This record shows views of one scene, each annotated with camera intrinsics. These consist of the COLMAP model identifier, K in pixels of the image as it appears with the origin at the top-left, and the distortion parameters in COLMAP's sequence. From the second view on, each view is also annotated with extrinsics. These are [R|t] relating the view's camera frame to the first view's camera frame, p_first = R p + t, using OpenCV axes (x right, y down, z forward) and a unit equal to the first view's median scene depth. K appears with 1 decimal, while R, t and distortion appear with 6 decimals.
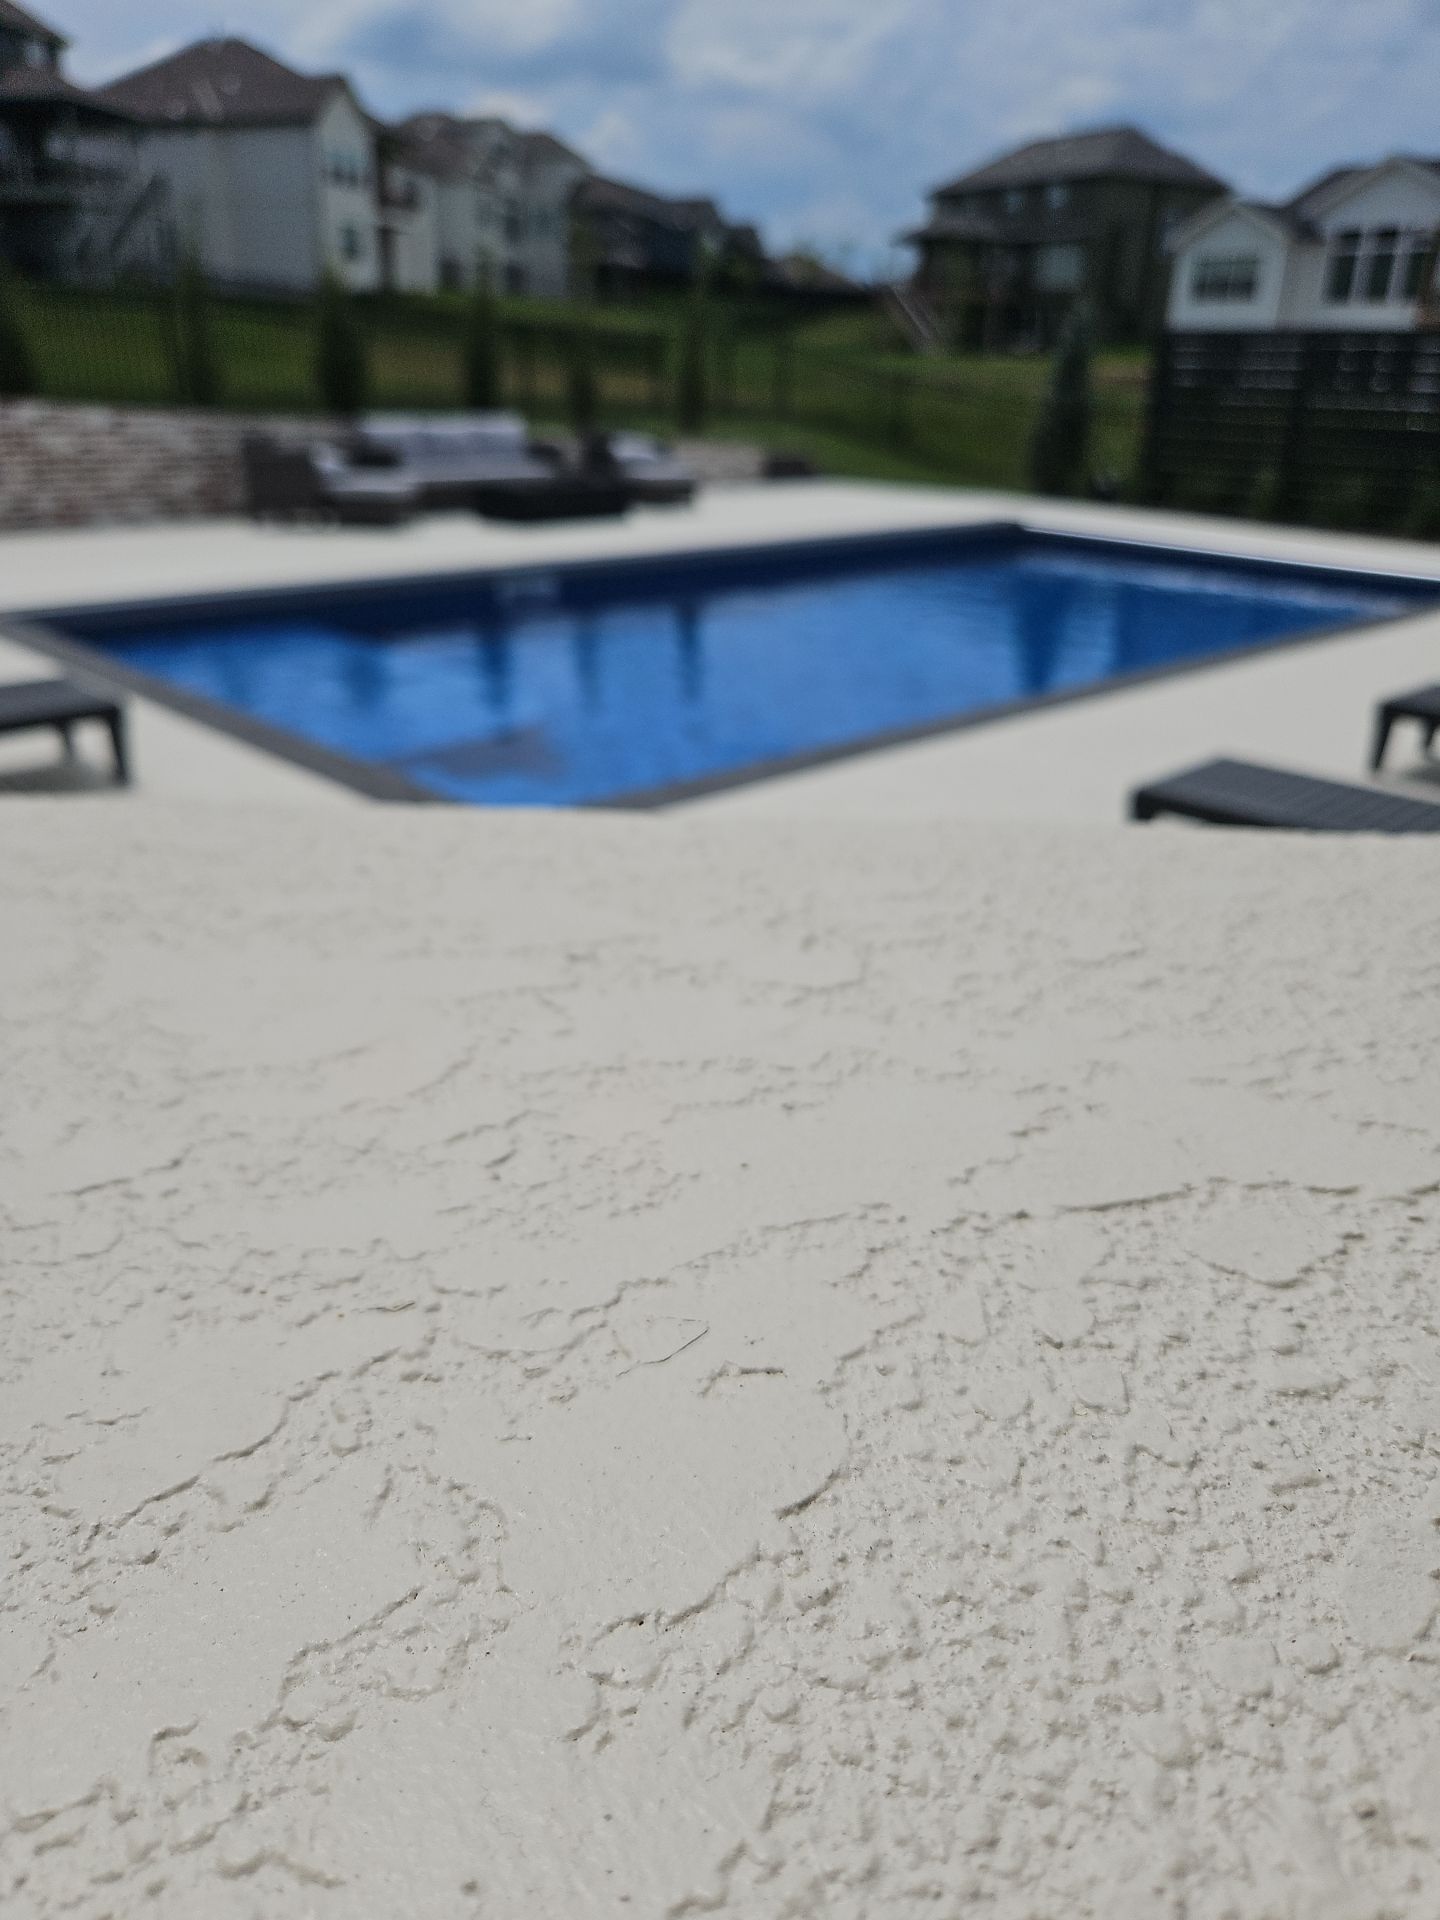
lens RADIAL K [[1342.6, 0, 723.7], [0, 1342.6, 976.0], [0, 0, 1]] dist [0.021010, -0.022276]
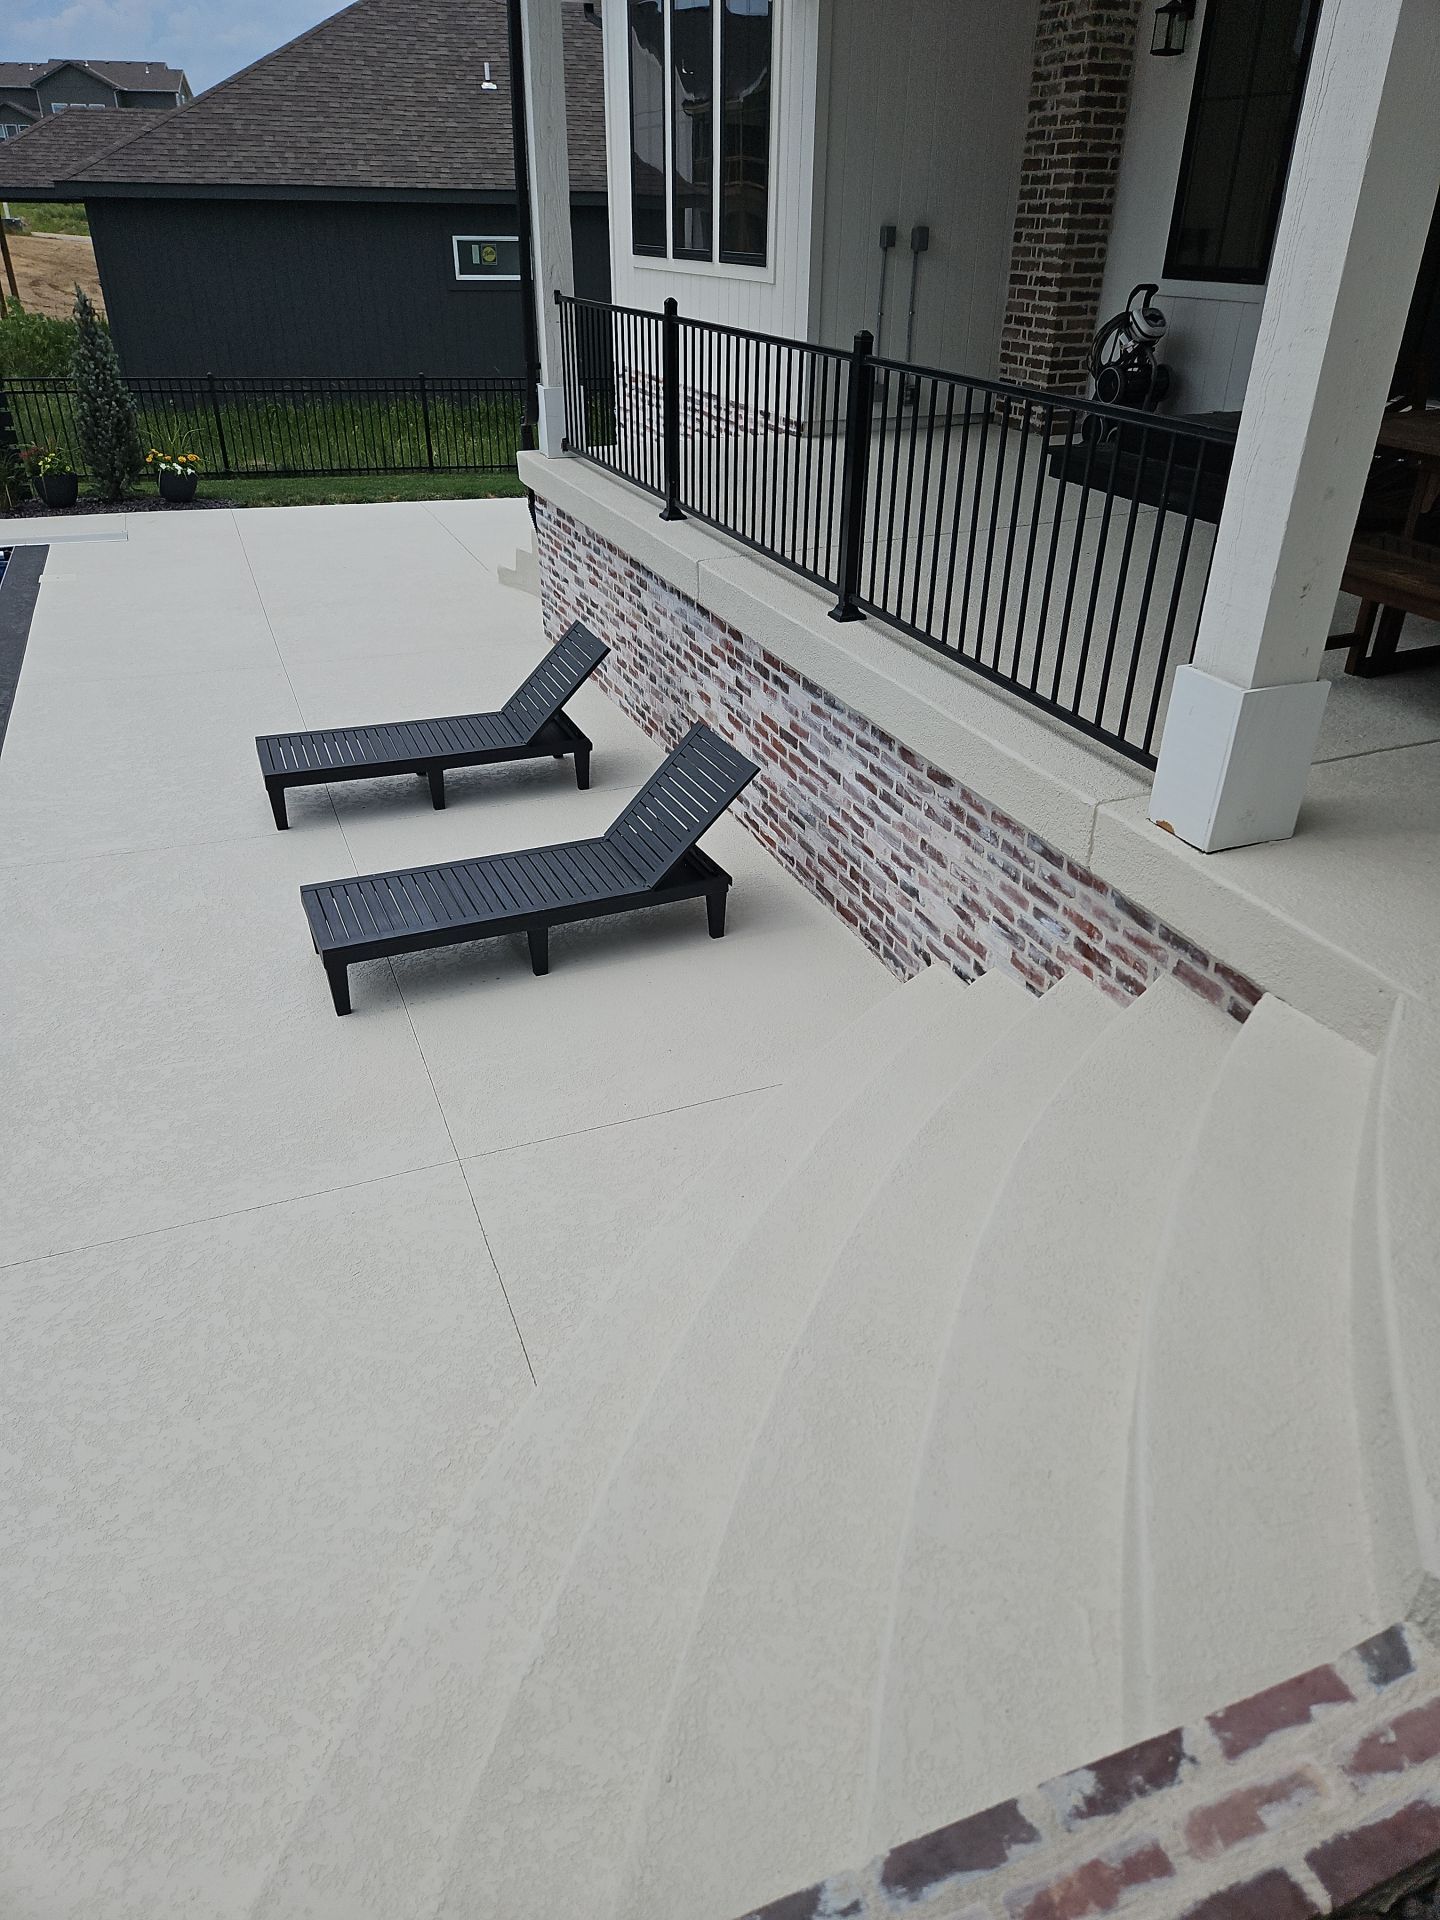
lens RADIAL K [[1281.0, 0, 722.5], [0, 1281.0, 959.7], [0, 0, 1]] dist [0.063825, -0.056651]
pose [[0.382593, -0.475326, 0.792267, -0.225151], [0.378665, 0.862852, 0.334813, -0.174391], [-0.842755, 0.171907, 0.510110, 0.026542]]
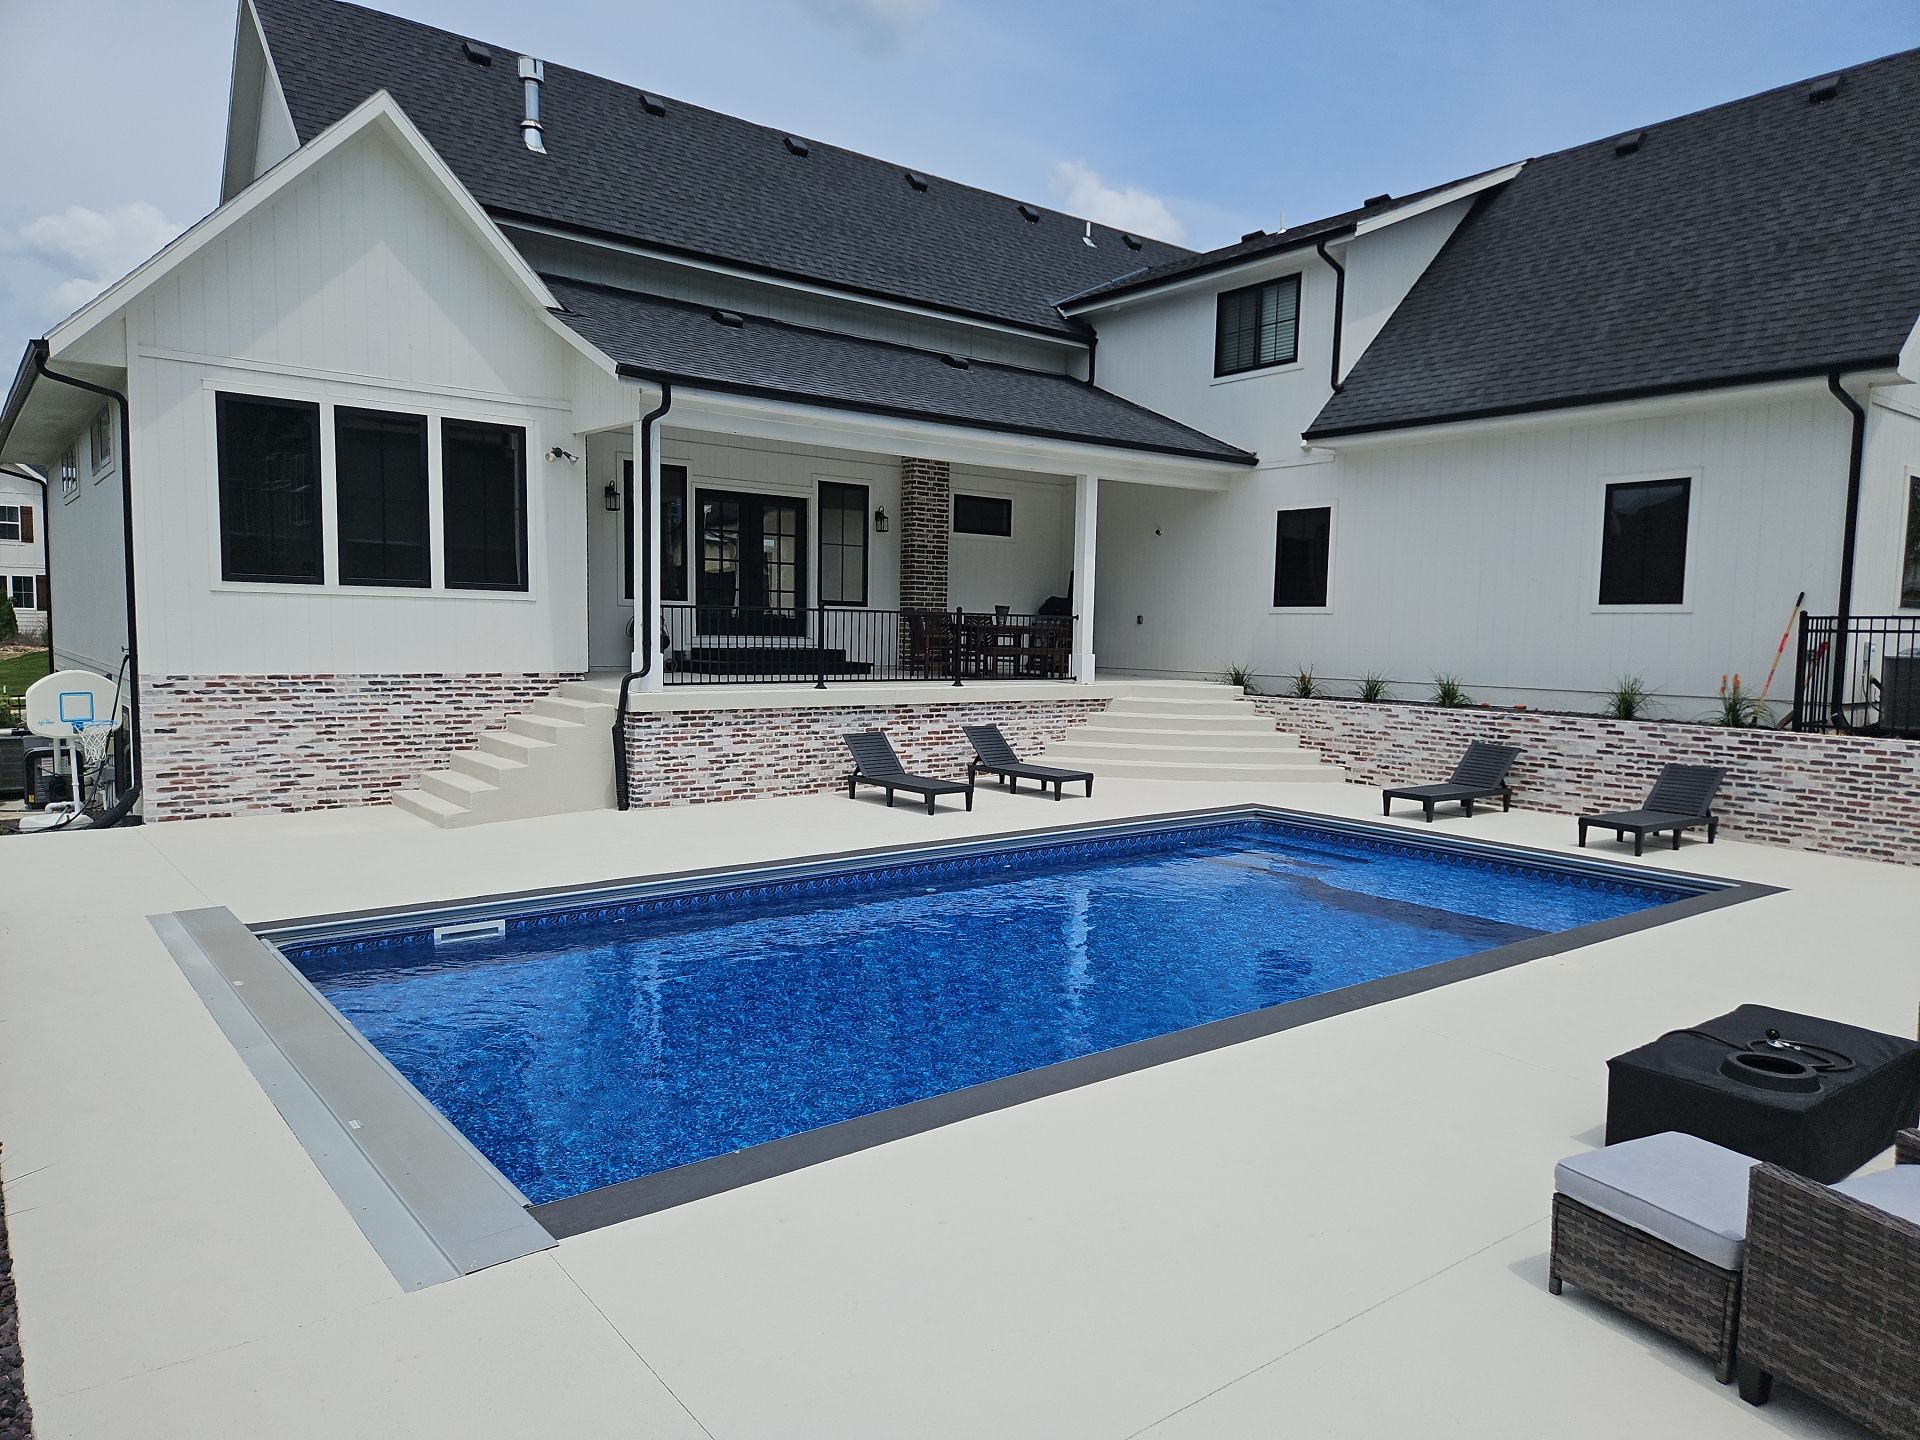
lens RADIAL K [[1281.0, 0, 972.8], [0, 1281.0, 736.8], [0, 0, 1]] dist [0.063825, -0.056651]
pose [[-0.995048, -0.047858, 0.087113, 0.143407], [0.000646, 0.873314, 0.487158, -0.935381], [-0.099391, 0.484802, -0.868958, 1.902559]]
